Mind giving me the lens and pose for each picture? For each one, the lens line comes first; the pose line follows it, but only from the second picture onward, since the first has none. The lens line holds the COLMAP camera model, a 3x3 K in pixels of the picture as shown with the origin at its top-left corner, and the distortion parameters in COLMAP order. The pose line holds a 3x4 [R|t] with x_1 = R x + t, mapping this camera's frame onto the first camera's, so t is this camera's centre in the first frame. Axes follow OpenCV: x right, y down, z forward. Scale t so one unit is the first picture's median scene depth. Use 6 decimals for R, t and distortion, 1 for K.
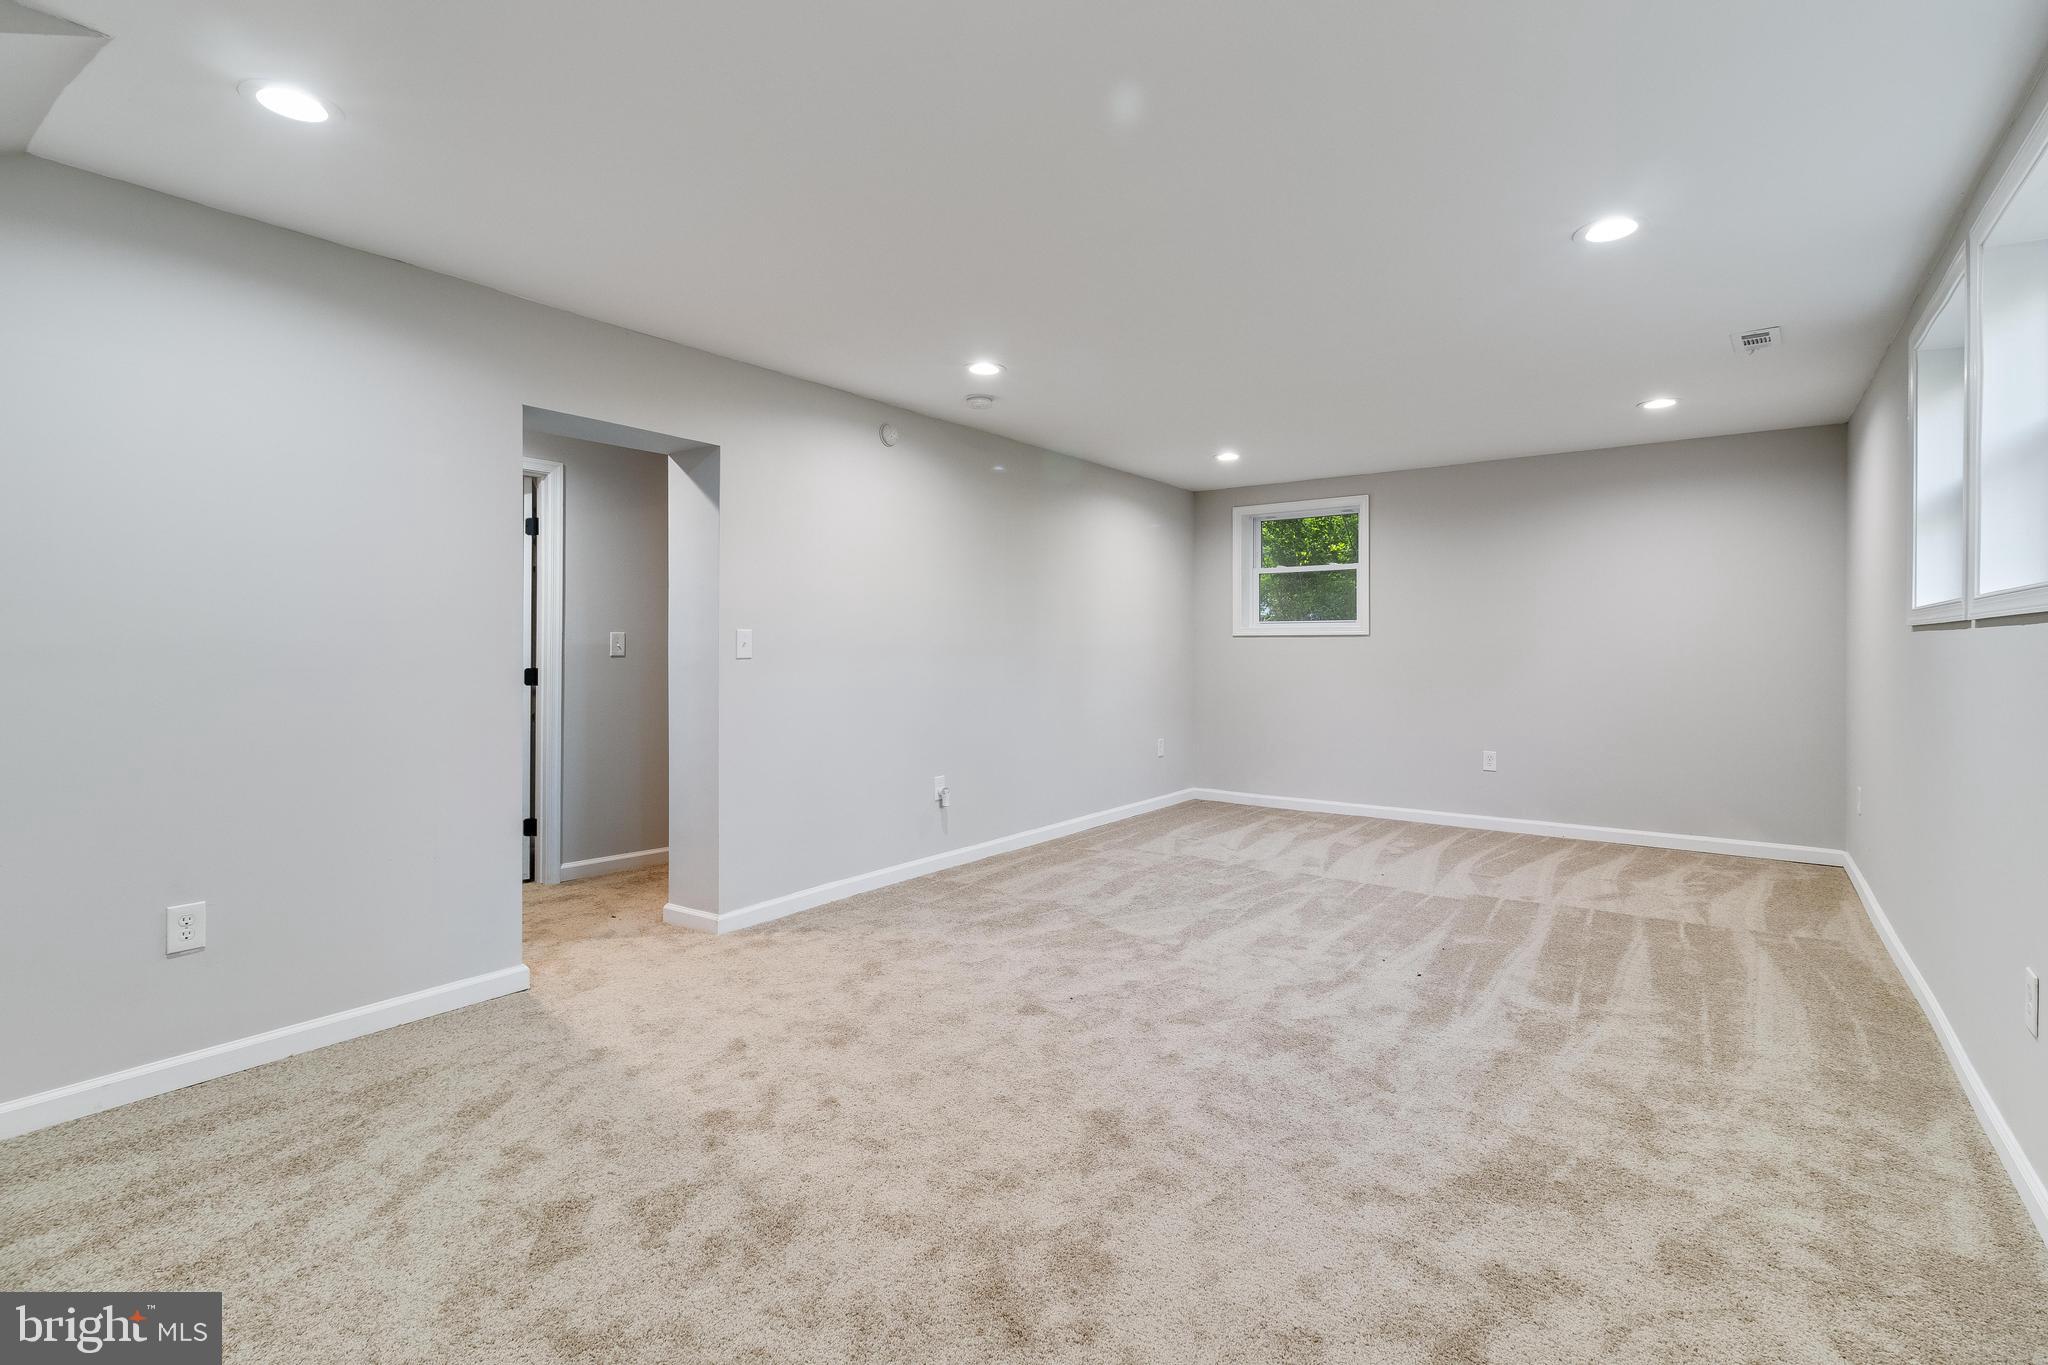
lens RADIAL K [[943.1, 0, 1022.0], [0, 943.1, 679.0], [0, 0, 1]] dist [0.003347, 0.000762]
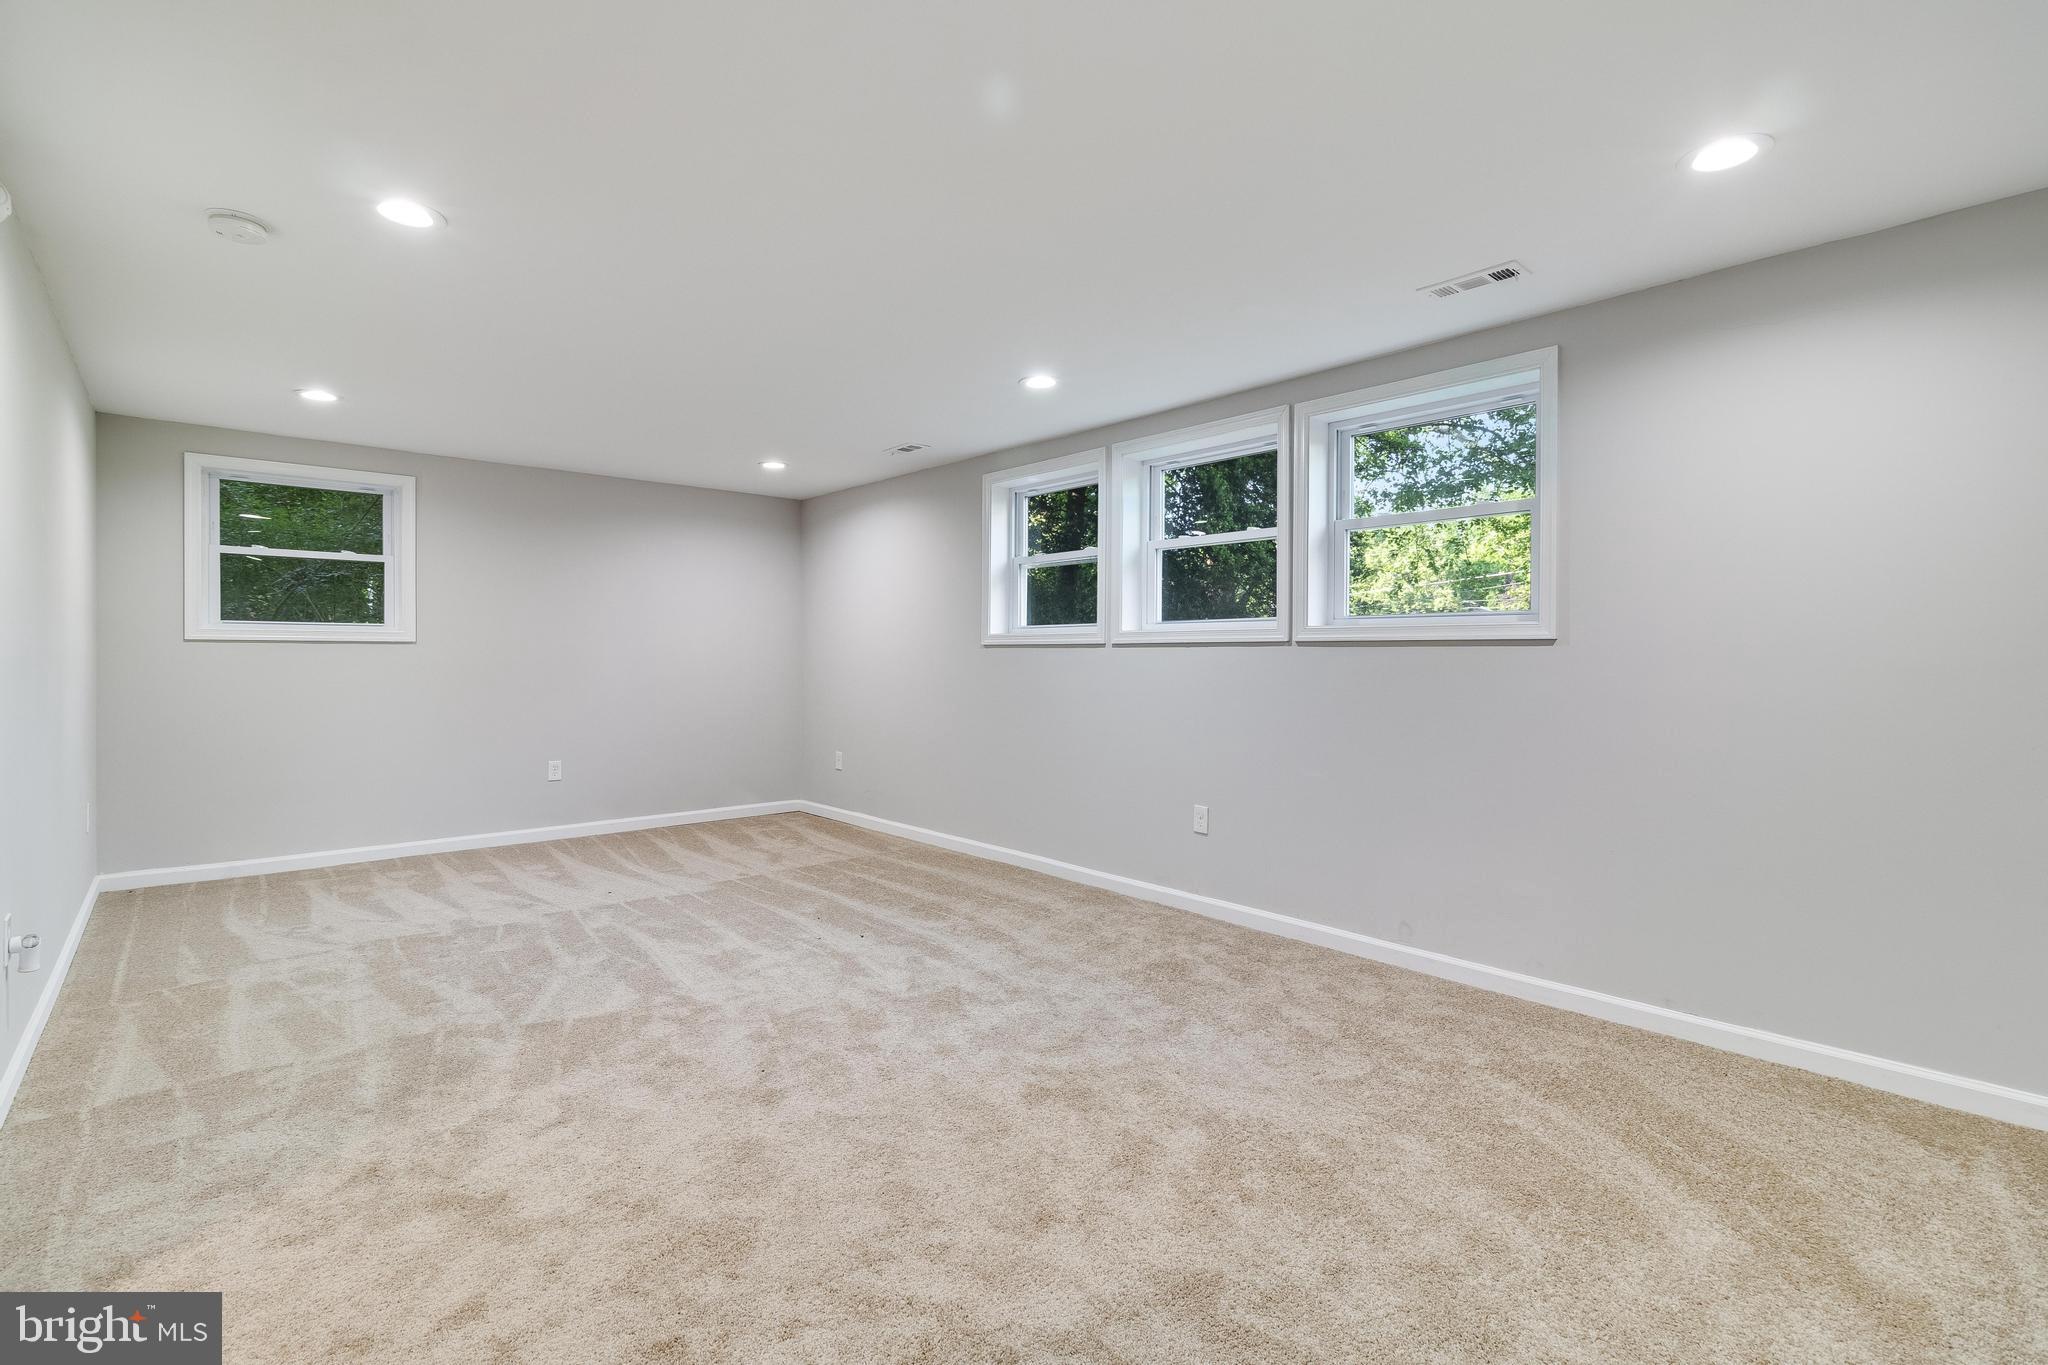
lens RADIAL K [[943.1, 0, 1022.0], [0, 943.1, 679.0], [0, 0, 1]] dist [0.003347, 0.000762]
pose [[0.208437, -0.019938, 0.977833, -0.693566], [0.030289, 0.999444, 0.013922, -0.016380], [-0.977567, 0.026716, 0.208925, 0.567155]]
